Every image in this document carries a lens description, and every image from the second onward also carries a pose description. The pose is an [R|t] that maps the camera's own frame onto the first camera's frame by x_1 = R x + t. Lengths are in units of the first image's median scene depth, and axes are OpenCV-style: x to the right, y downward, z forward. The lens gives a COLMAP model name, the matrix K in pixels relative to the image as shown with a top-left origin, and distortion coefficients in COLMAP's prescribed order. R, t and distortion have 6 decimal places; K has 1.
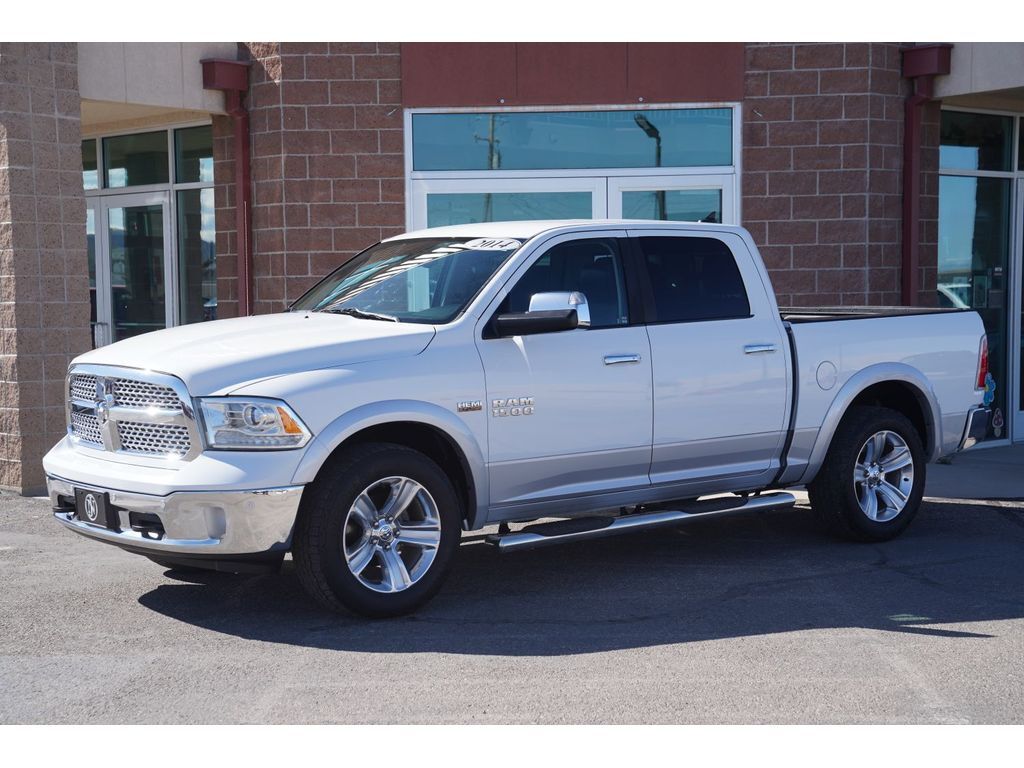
lens RADIAL K [[1781.3, 0, 511.9], [0, 1781.3, 394.7], [0, 0, 1]] dist [0.331673, 0.152968]
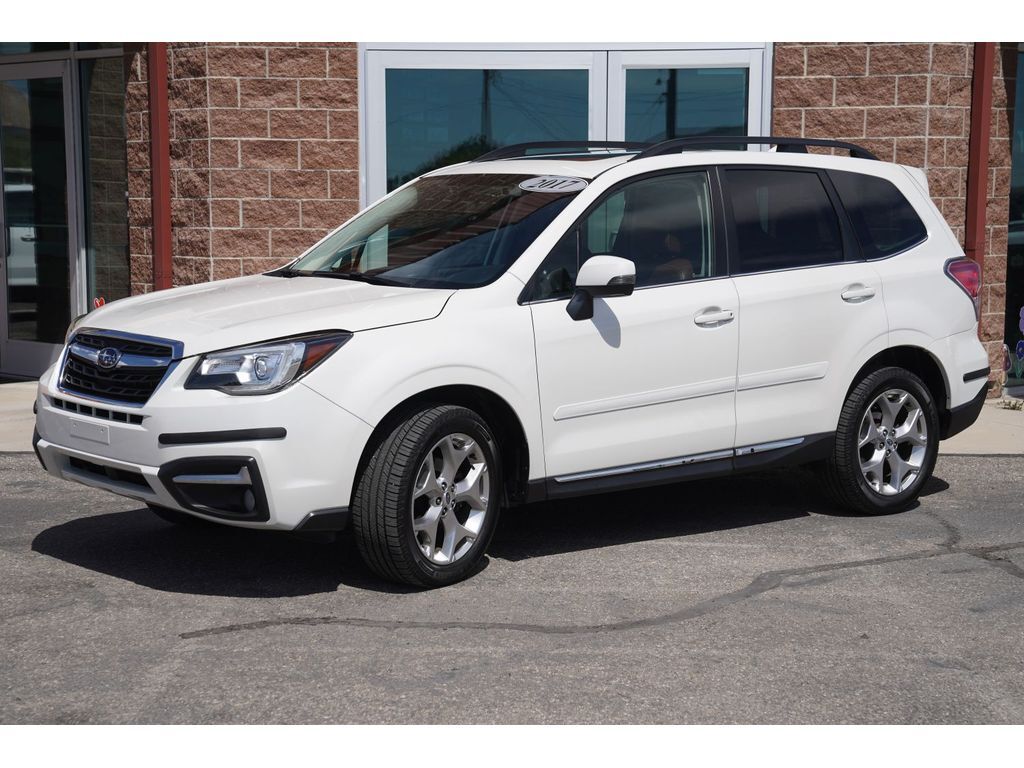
lens RADIAL K [[1869.8, 0, 516.0], [0, 1869.8, 405.5], [0, 0, 1]] dist [0.344677, 0.283742]
pose [[0.999896, 0.014036, 0.003164, 0.011175], [-0.014165, 0.998877, 0.045217, 0.000502], [-0.002526, -0.045257, 0.998972, 0.136854]]
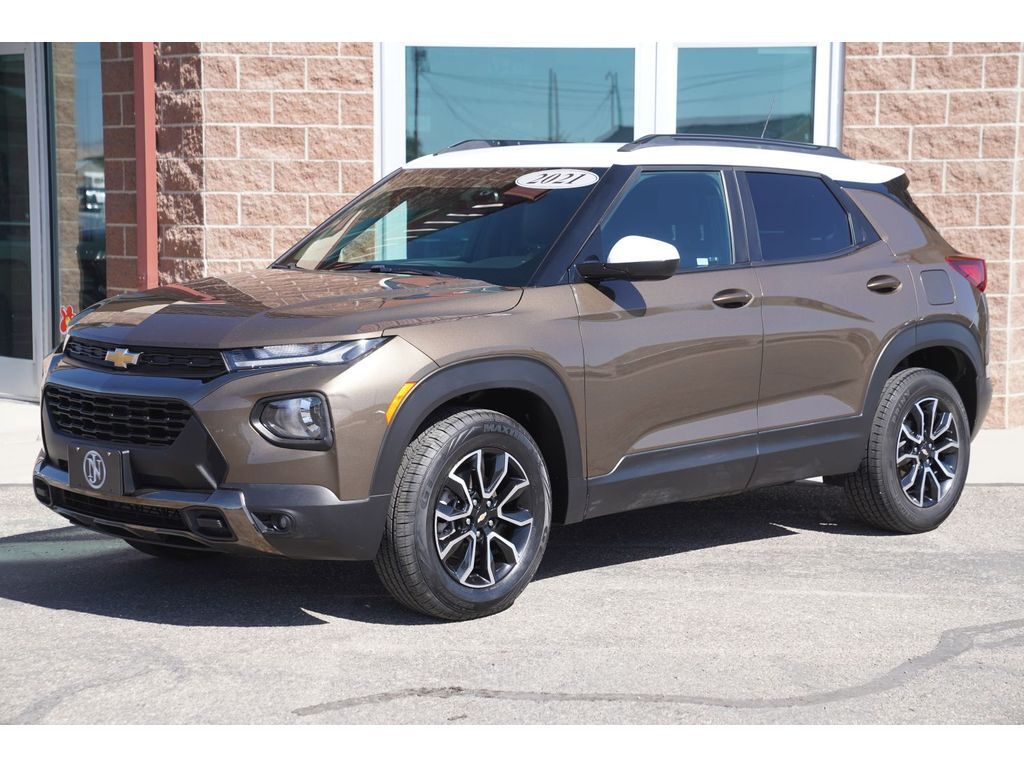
lens RADIAL K [[2005.7, 0, 508.6], [0, 2005.7, 397.5], [0, 0, 1]] dist [0.378305, 0.365213]
pose [[0.998746, 0.012958, 0.048355, -0.043697], [-0.014548, 0.999359, 0.032695, 0.000918], [-0.047901, -0.033357, 0.998295, 0.184727]]
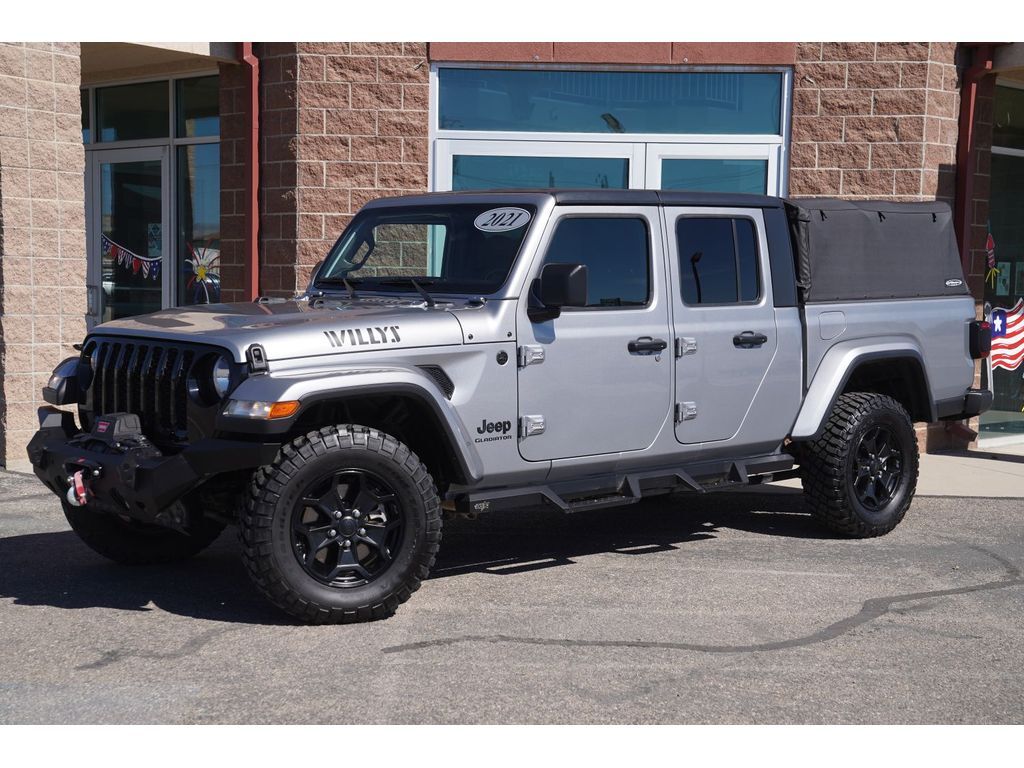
lens RADIAL K [[1618.7, 0, 514.5], [0, 1618.7, 388.5], [0, 0, 1]] dist [0.266905, 0.152255]
pose [[0.998461, 0.026153, 0.048902, -0.053704], [-0.026396, 0.999642, 0.004329, 0.004614], [-0.048771, -0.005613, 0.998794, 0.152502]]
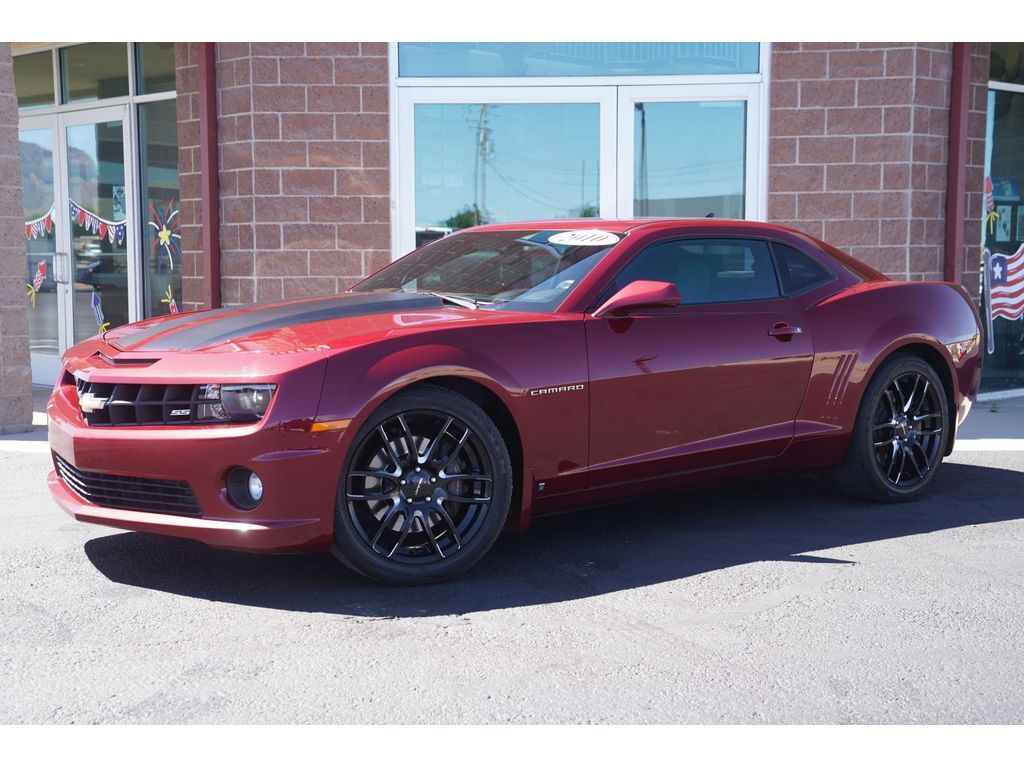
lens RADIAL K [[1517.5, 0, 509.7], [0, 1517.5, 391.8], [0, 0, 1]] dist [0.227154, 0.155565]
pose [[0.999932, 0.007815, 0.008621, -0.005561], [-0.007986, 0.999770, 0.019906, 0.014983], [-0.008463, -0.019974, 0.999765, 0.239868]]
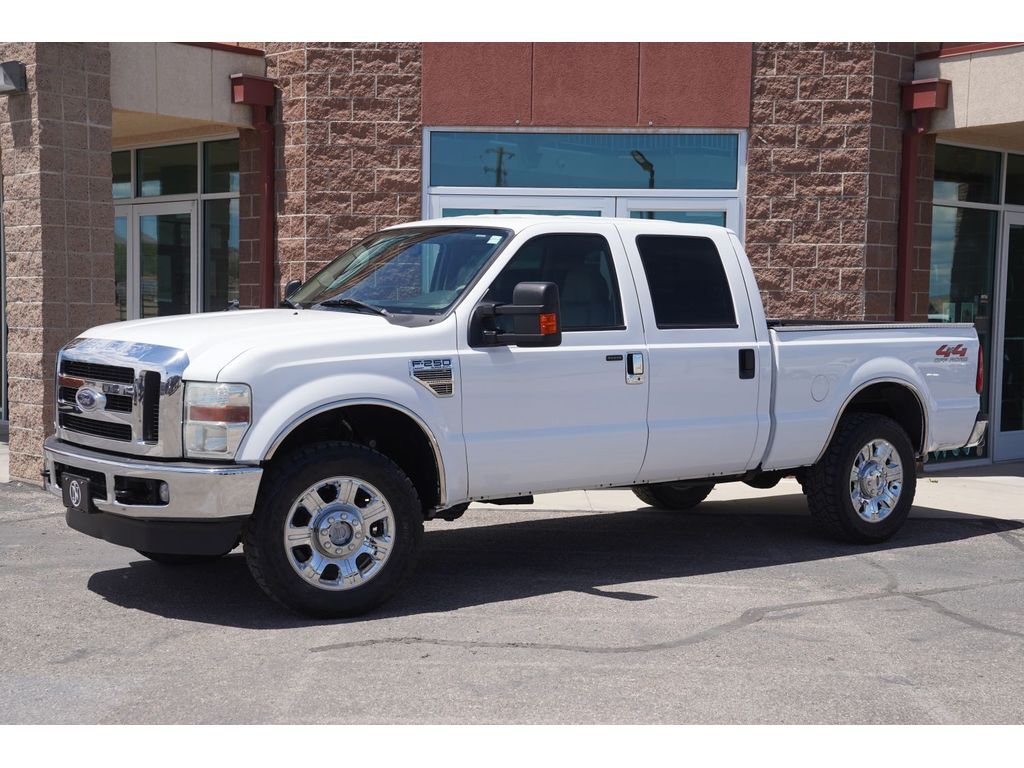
lens RADIAL K [[1555.7, 0, 511.0], [0, 1555.7, 387.0], [0, 0, 1]] dist [0.234039, 0.163141]
pose [[0.999627, 0.027283, 0.001494, -0.006274], [-0.027274, 0.999610, -0.005938, -0.004336], [-0.001655, 0.005896, 0.999981, 0.093214]]
